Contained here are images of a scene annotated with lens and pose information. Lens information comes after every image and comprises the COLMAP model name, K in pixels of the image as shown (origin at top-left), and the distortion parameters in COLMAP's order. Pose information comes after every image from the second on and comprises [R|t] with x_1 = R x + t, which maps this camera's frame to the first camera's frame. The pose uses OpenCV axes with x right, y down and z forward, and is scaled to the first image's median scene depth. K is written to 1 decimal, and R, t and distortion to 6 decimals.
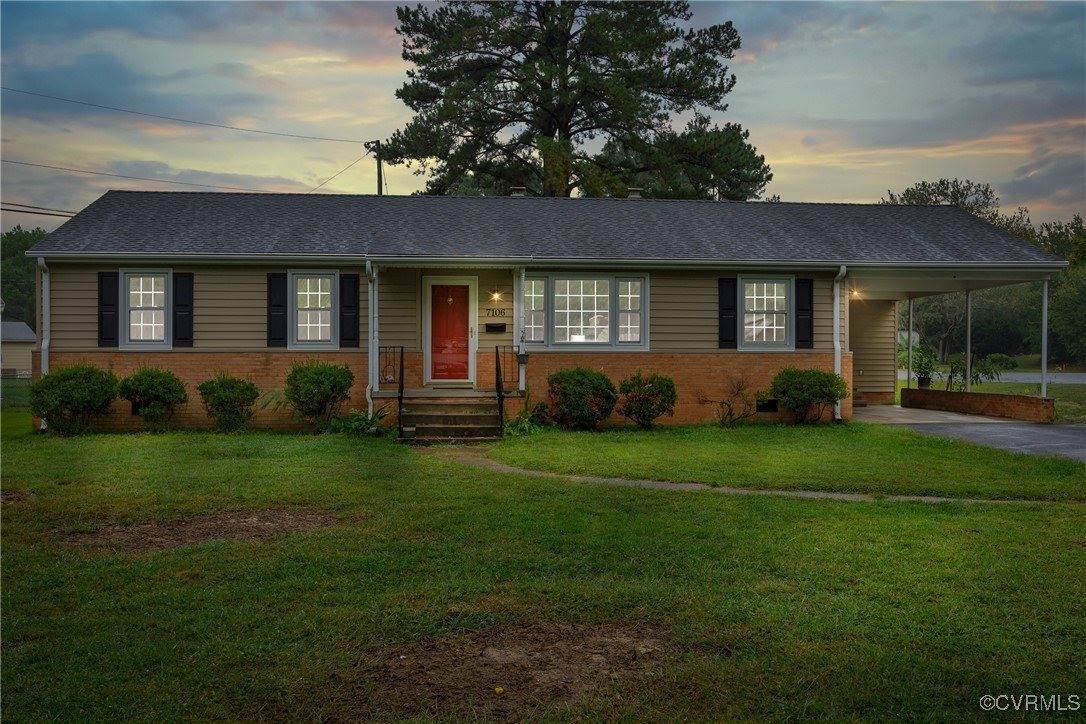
lens RADIAL K [[1086.6, 0, 544.2], [0, 1086.6, 363.8], [0, 0, 1]] dist [0.002754, 0.000000]
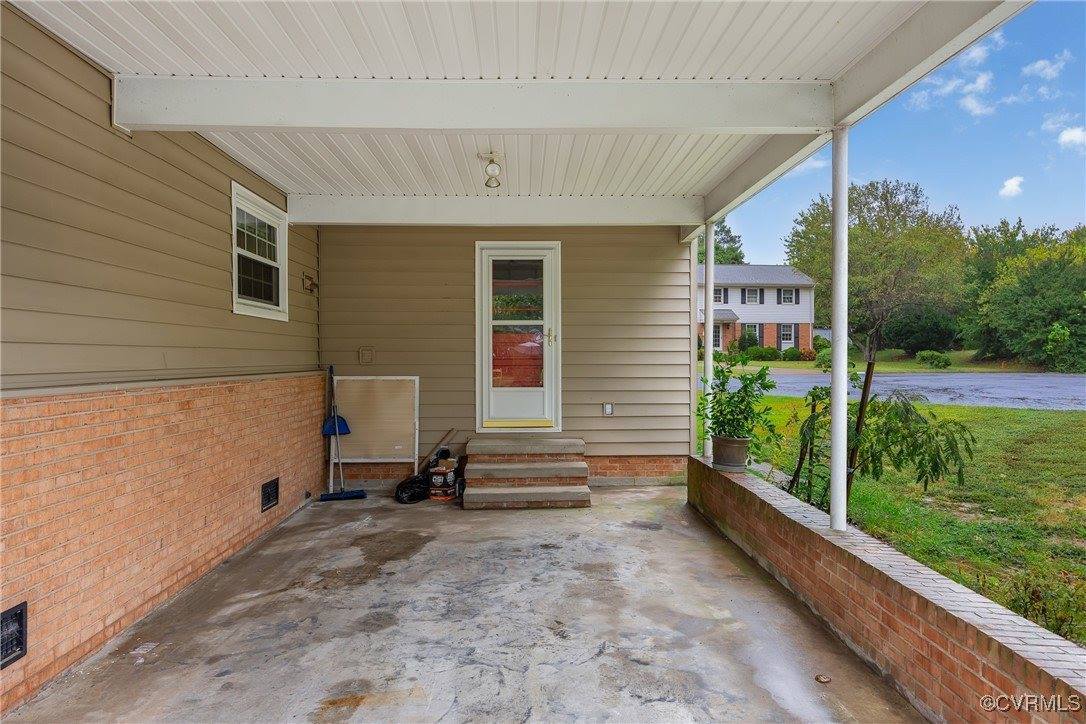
lens RADIAL K [[765.7, 0, 543.6], [0, 765.7, 361.1], [0, 0, 1]] dist [0.000845, -0.008391]
pose [[0.997795, -0.000612, -0.066362, 0.242836], [0.001121, 0.999970, 0.007629, -0.010844], [0.066355, -0.007686, 0.997766, 0.595845]]
